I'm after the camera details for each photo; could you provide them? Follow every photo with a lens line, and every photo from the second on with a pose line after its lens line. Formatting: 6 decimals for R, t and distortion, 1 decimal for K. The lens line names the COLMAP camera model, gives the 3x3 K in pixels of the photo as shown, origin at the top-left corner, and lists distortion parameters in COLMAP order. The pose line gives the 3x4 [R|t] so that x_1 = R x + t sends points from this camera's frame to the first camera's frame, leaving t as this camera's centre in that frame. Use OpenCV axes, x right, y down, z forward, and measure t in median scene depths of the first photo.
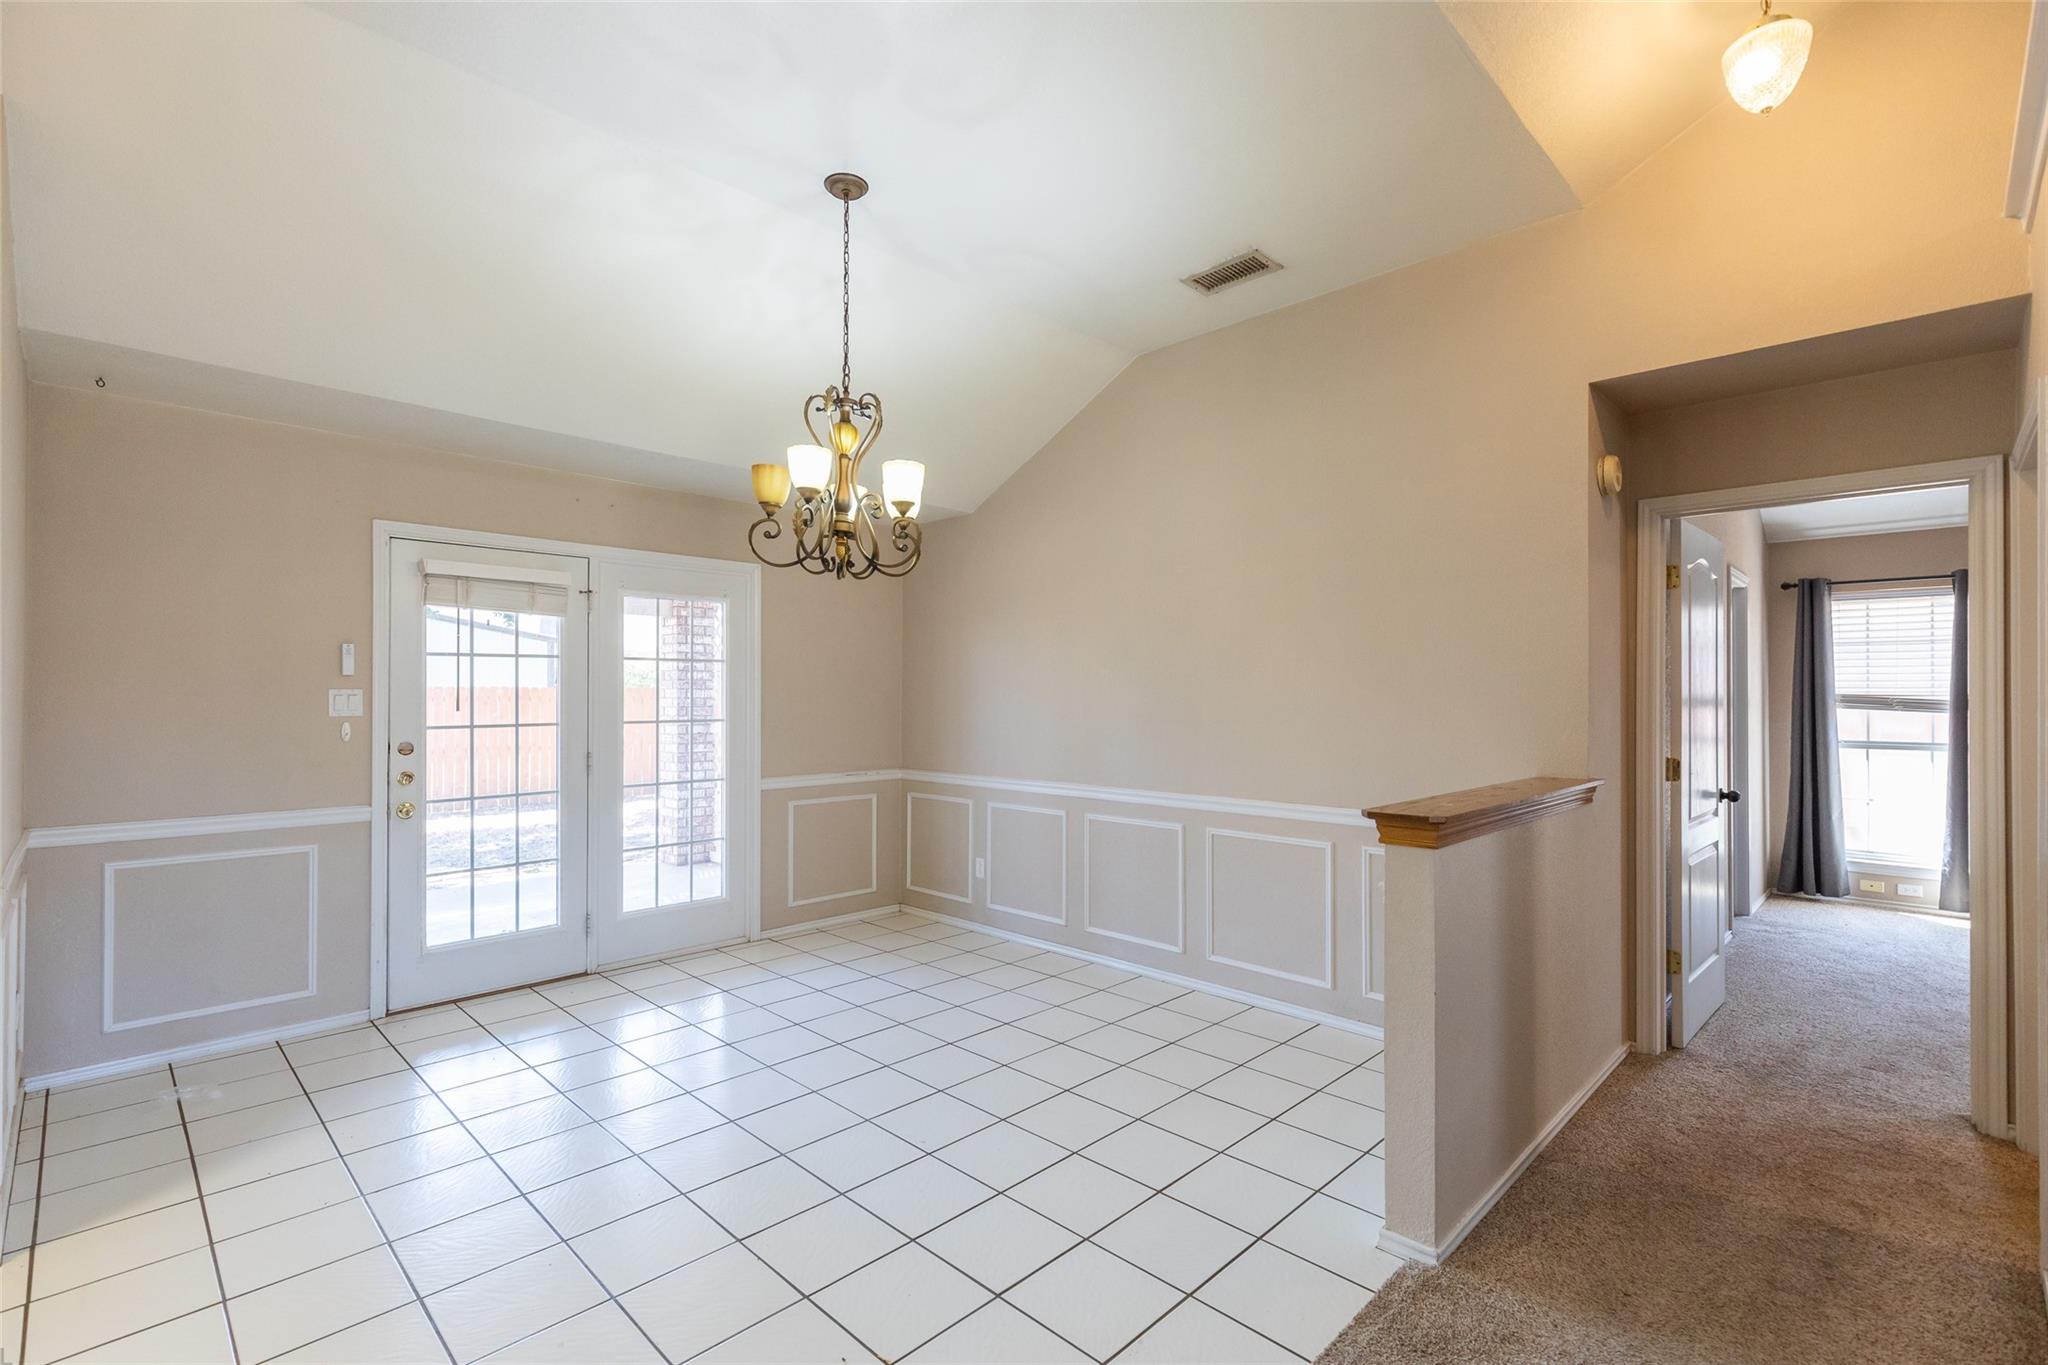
lens RADIAL K [[918.3, 0, 1017.4], [0, 918.3, 685.5], [0, 0, 1]] dist [0.012998, -0.003488]
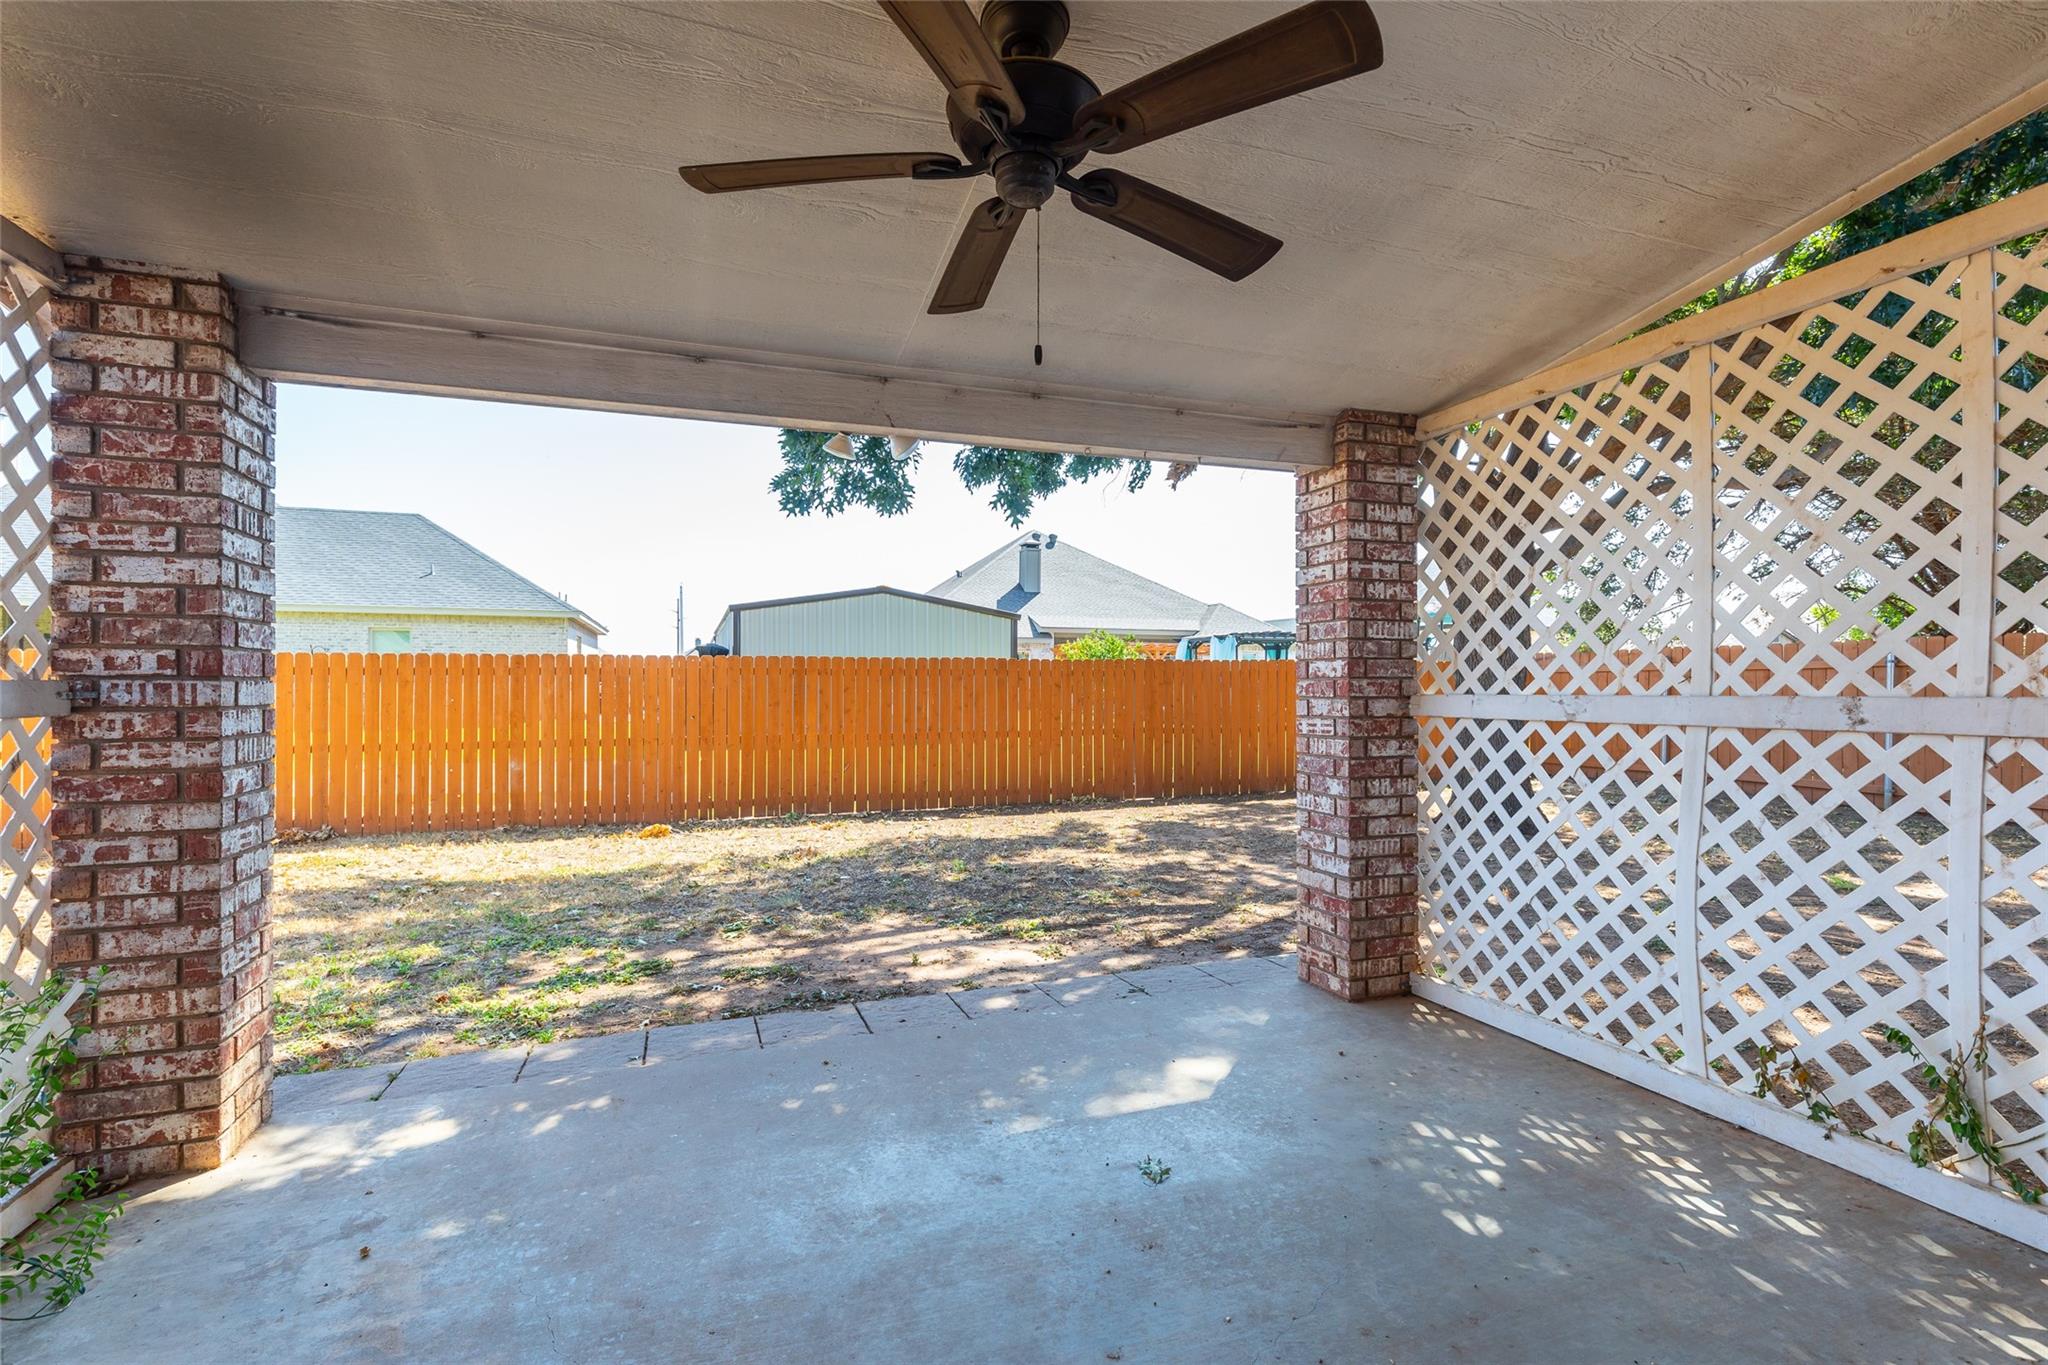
lens RADIAL K [[918.3, 0, 1021.9], [0, 918.3, 684.7], [0, 0, 1]] dist [0.012998, -0.003488]
pose [[0.914657, 0.000535, -0.404231, -0.635128], [0.003825, 0.999943, 0.009977, 0.059758], [0.404213, -0.010672, 0.914603, 0.974469]]
